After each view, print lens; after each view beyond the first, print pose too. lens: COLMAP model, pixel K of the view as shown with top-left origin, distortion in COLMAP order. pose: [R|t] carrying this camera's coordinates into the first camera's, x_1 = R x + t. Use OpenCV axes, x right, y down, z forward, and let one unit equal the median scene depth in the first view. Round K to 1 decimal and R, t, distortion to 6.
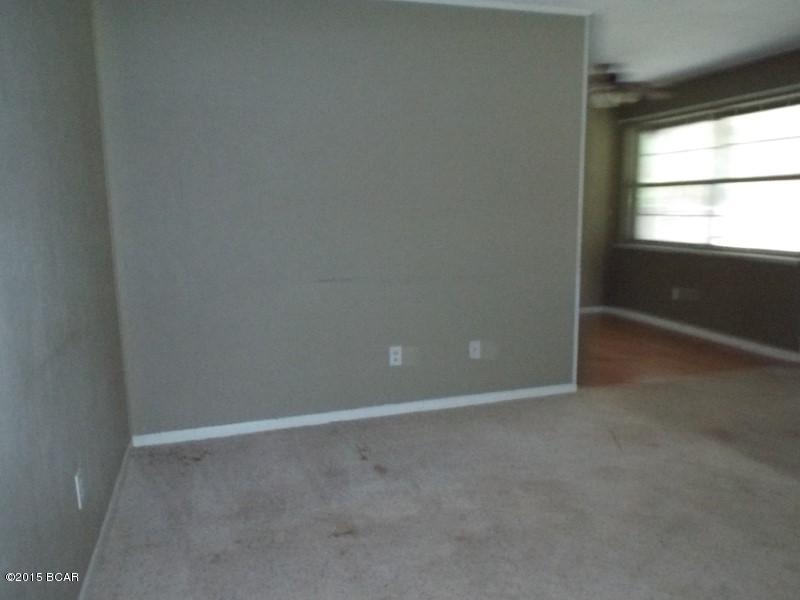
lens RADIAL K [[603.3, 0, 400.0], [0, 603.3, 300.0], [0, 0, 1]] dist [0.000719, 0.001230]
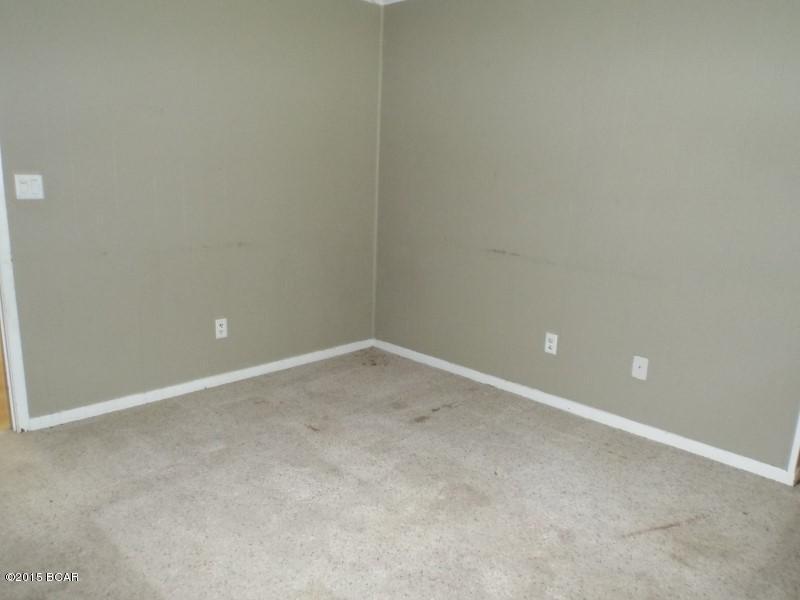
lens RADIAL K [[603.3, 0, 400.0], [0, 603.3, 300.0], [0, 0, 1]] dist [0.000719, 0.001230]
pose [[0.425109, 0.215372, -0.879146, 0.799128], [-0.161575, 0.973735, 0.160416, -0.099803], [0.890604, 0.073854, 0.448743, 0.393620]]
